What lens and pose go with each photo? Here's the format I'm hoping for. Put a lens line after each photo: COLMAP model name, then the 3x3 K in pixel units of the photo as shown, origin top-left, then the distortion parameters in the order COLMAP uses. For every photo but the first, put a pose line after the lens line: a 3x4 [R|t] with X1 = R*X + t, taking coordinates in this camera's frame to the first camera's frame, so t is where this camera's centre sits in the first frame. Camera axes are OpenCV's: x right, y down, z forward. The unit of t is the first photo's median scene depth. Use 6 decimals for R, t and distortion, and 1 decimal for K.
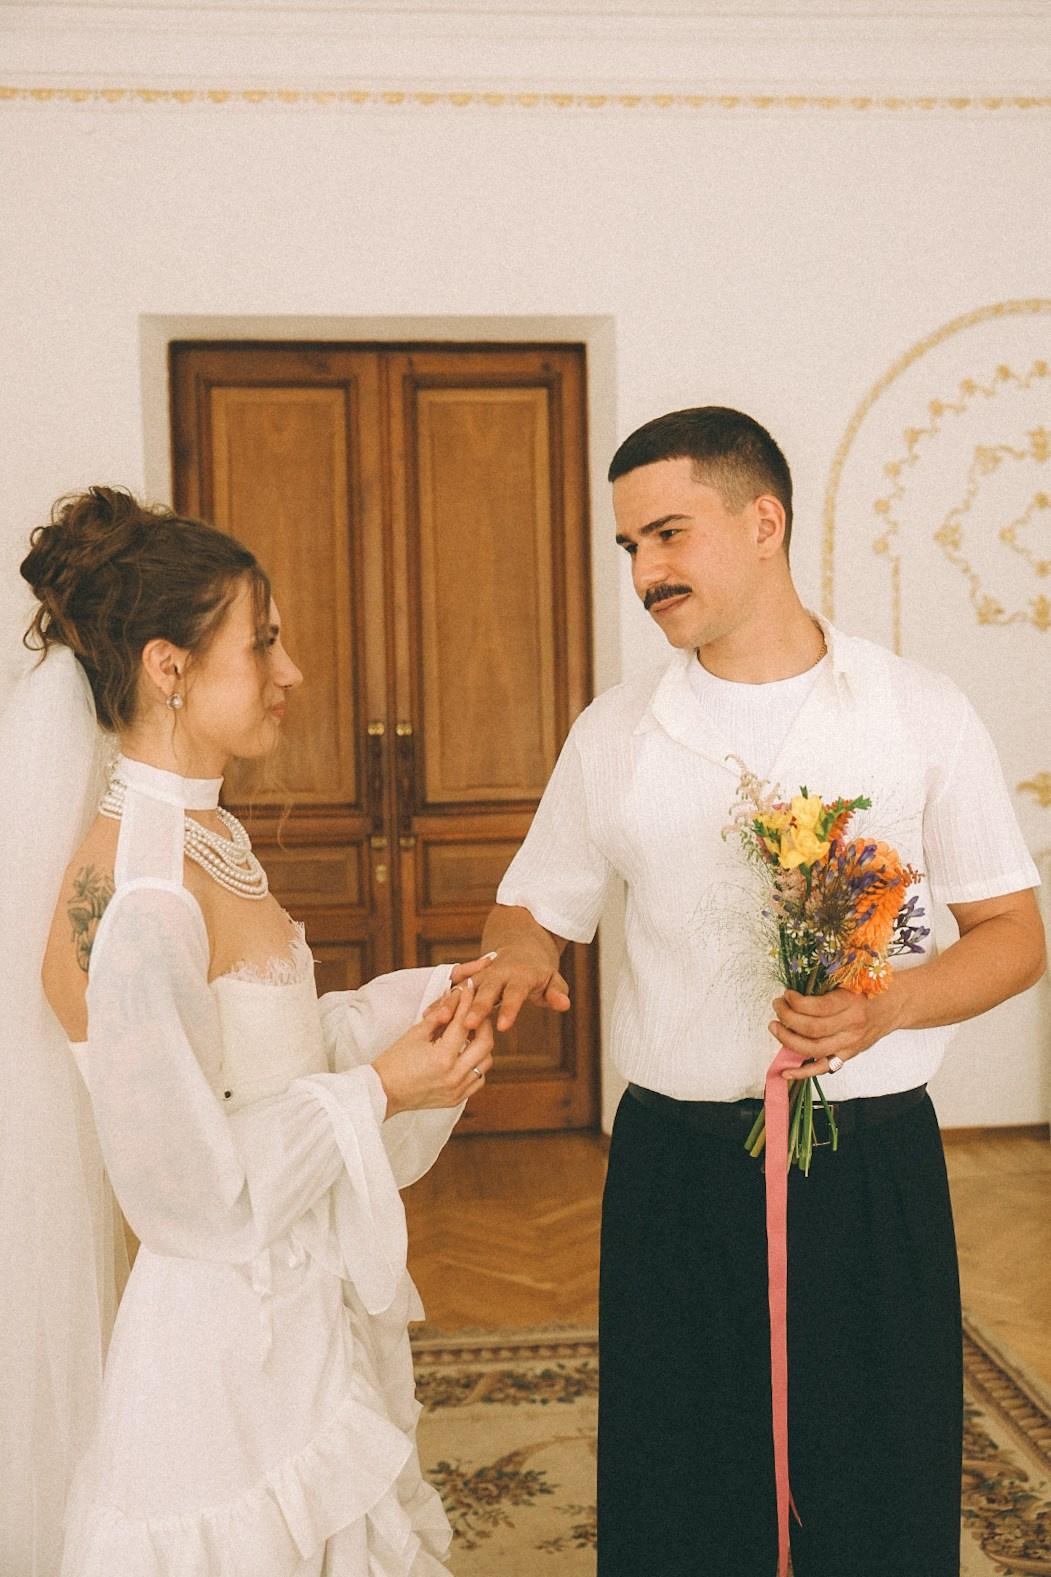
lens RADIAL K [[1568.4, 0, 525.5], [0, 1568.4, 788.5], [0, 0, 1]] dist [0.013663, 0.018759]
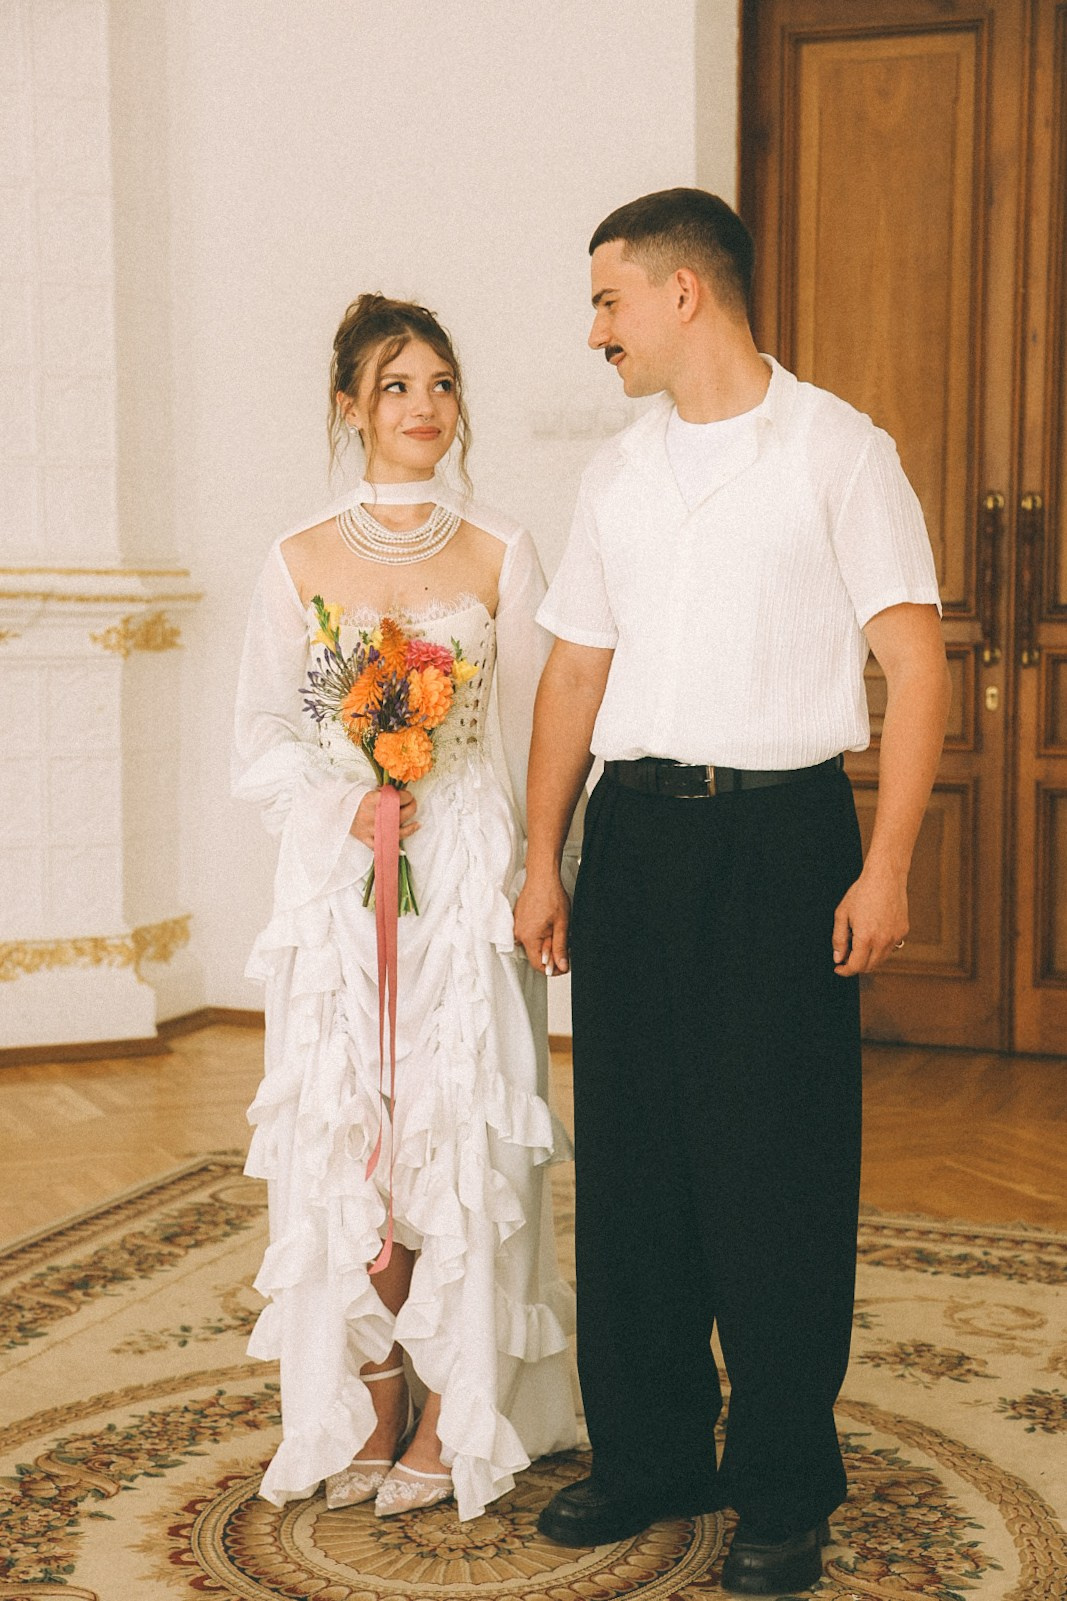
lens RADIAL K [[2743.9, 0, 538.7], [0, 2743.9, 793.7], [0, 0, 1]] dist [0.269646, -0.052371]
pose [[0.902314, 0.061816, -0.426624, 0.281892], [-0.038322, 0.997249, 0.063445, 0.024834], [0.429373, -0.040898, 0.902201, -0.287280]]
